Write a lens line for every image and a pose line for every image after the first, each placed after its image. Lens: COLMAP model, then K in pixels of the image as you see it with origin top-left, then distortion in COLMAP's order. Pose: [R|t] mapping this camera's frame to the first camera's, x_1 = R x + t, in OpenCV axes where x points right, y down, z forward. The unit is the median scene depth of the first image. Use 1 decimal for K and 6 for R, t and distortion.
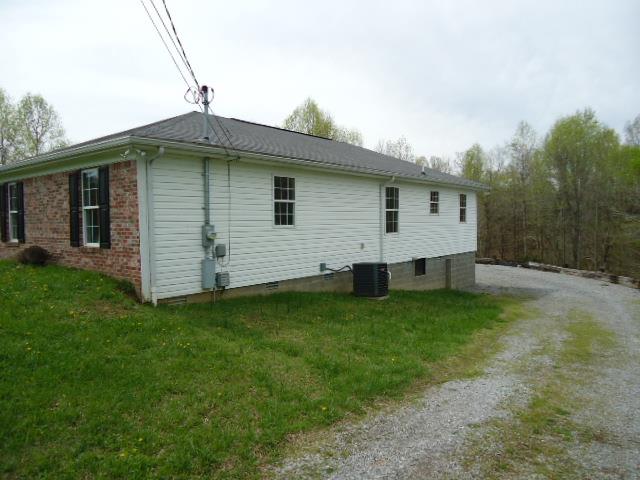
lens RADIAL K [[465.5, 0, 320.2], [0, 465.5, 242.1], [0, 0, 1]] dist [-0.033633, -0.001224]
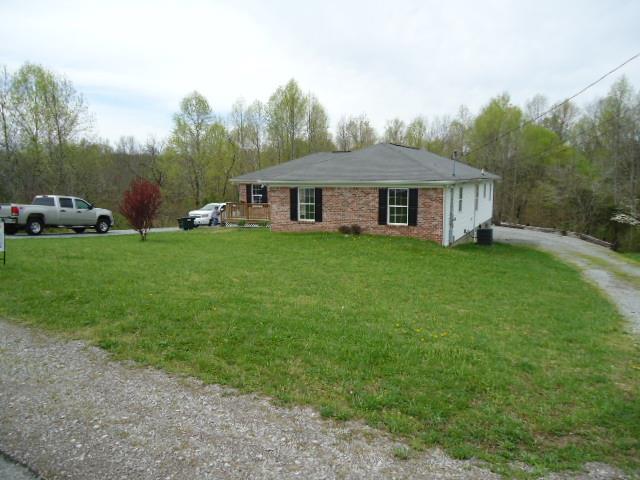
lens RADIAL K [[465.5, 0, 318.6], [0, 465.5, 240.3], [0, 0, 1]] dist [-0.033633, -0.001224]
pose [[0.977636, -0.024693, 0.208847, -0.764712], [0.005128, 0.995587, 0.093708, -0.071187], [-0.210240, -0.090542, 0.973448, -0.587560]]
